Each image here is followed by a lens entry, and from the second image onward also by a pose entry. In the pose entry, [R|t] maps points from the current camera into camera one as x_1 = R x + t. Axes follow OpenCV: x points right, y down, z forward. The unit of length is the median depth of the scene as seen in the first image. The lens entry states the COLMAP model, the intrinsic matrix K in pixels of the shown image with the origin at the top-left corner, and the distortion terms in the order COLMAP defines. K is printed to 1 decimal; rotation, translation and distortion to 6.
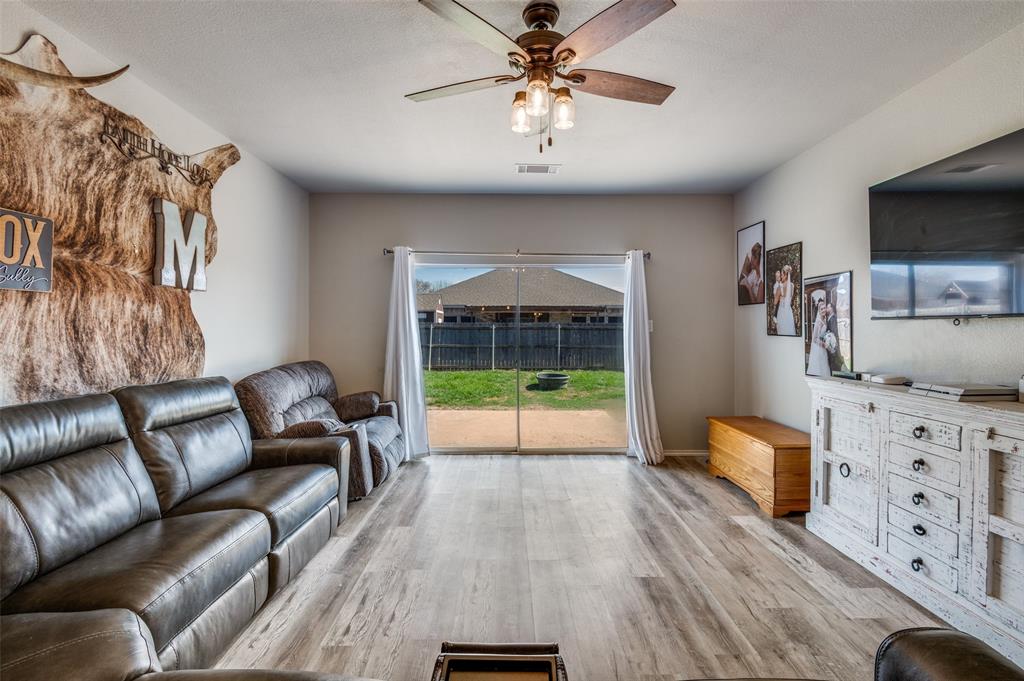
lens RADIAL K [[474.9, 0, 512.6], [0, 474.9, 319.8], [0, 0, 1]] dist [-0.008144, -0.007598]
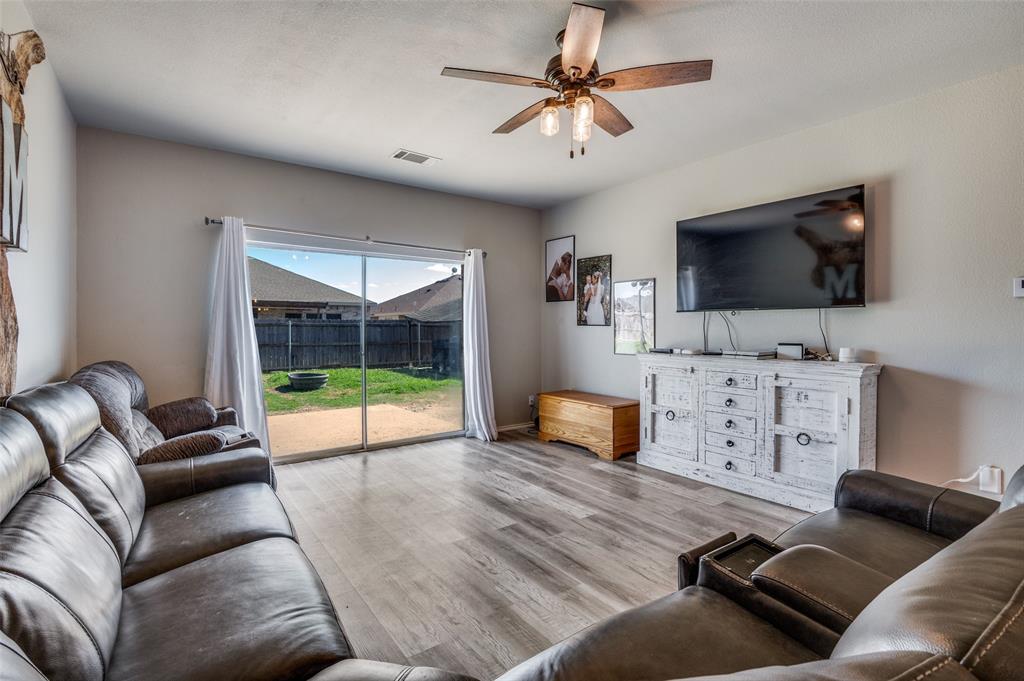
lens RADIAL K [[474.9, 0, 508.6], [0, 474.9, 325.3], [0, 0, 1]] dist [-0.008144, -0.007598]
pose [[0.812748, 0.000480, 0.582616, -0.510621], [-0.008704, 0.999898, 0.011317, 0.027779], [-0.582551, -0.014269, 0.812669, 0.103528]]
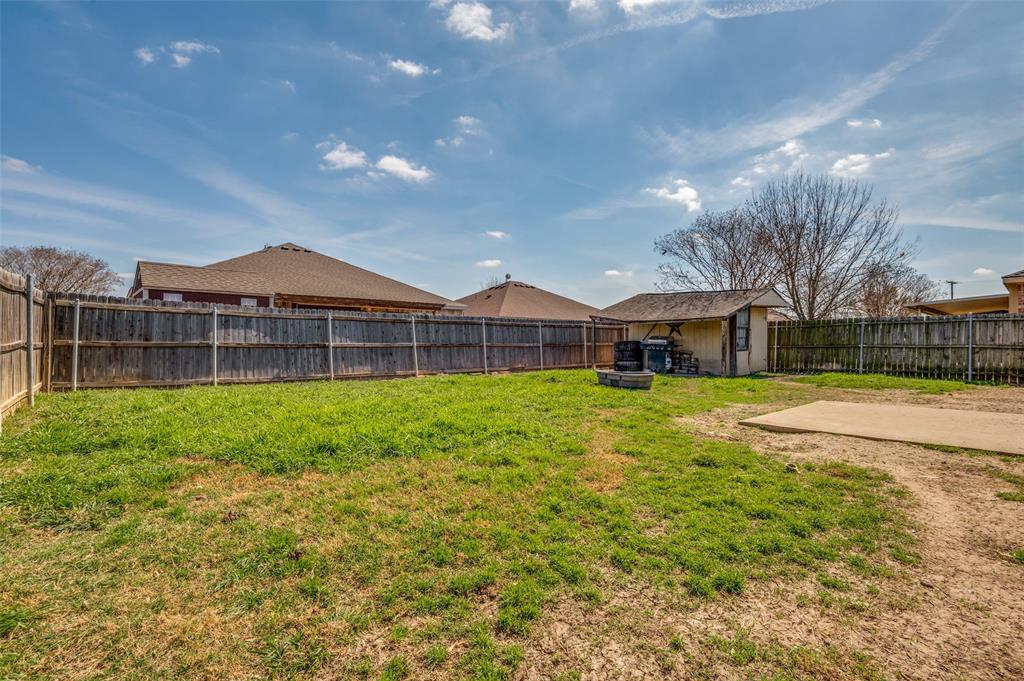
lens RADIAL K [[474.9, 0, 494.8], [0, 474.9, 345.1], [0, 0, 1]] dist [-0.008144, -0.007598]
pose [[0.774540, -0.004975, 0.632505, -2.315367], [-0.014656, 0.999559, 0.025809, 0.192419], [-0.632355, -0.029260, 0.774126, 1.919104]]
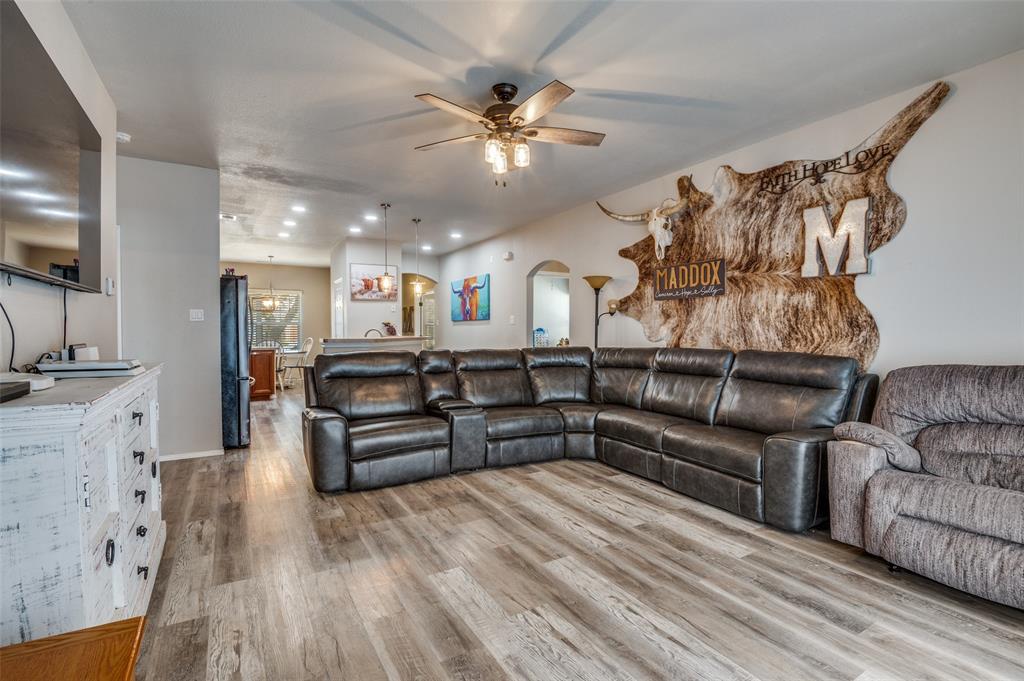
lens RADIAL K [[474.9, 0, 499.7], [0, 474.9, 332.7], [0, 0, 1]] dist [-0.008144, -0.007598]
pose [[-0.876245, 0.002161, -0.481862, 0.537514], [0.006600, 0.999950, -0.007518, 0.071684], [0.481821, -0.009768, -0.876215, 1.572909]]
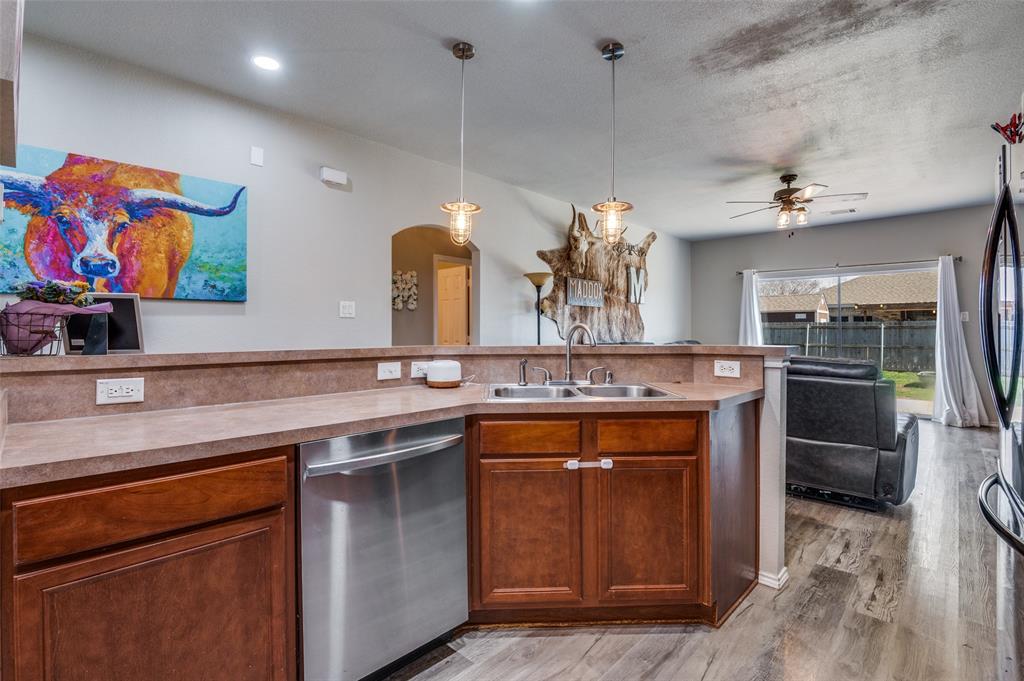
lens RADIAL K [[474.9, 0, 512.0], [0, 474.9, 329.9], [0, 0, 1]] dist [-0.008144, -0.007598]
pose [[0.717697, -0.001090, -0.696355, 0.472683], [0.010440, 0.999903, 0.009196, 0.035608], [0.696277, -0.013870, 0.717639, -1.076571]]
